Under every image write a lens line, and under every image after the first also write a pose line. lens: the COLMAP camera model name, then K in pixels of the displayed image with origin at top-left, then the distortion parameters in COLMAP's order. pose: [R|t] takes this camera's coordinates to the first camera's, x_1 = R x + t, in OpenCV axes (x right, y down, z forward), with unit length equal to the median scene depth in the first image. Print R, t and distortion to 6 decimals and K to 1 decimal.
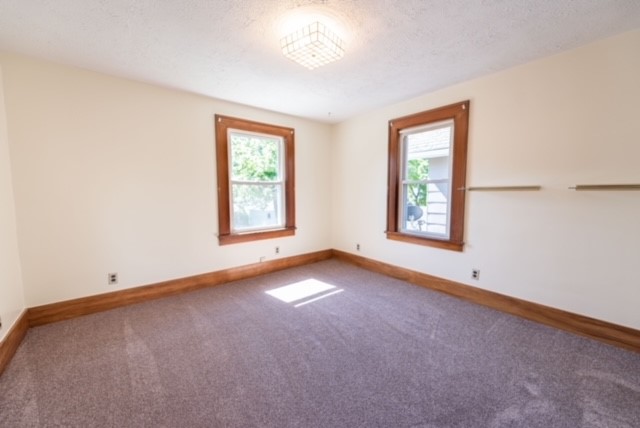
lens RADIAL K [[248.6, 0, 320.0], [0, 248.6, 214.0], [0, 0, 1]] dist [0.001631, 0.000095]
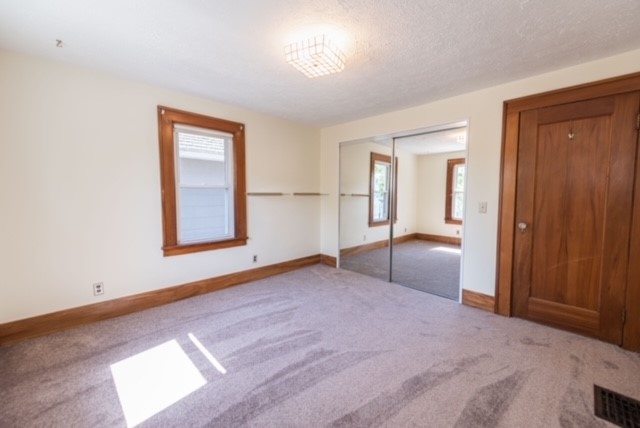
lens RADIAL K [[257.1, 0, 325.1], [0, 257.1, 212.0], [0, 0, 1]] dist [0.001004, 0.000026]
pose [[-0.104030, -0.066324, 0.992360, -0.736997], [0.085012, 0.993529, 0.075314, -0.073731], [-0.990934, 0.092197, -0.097719, 0.725750]]
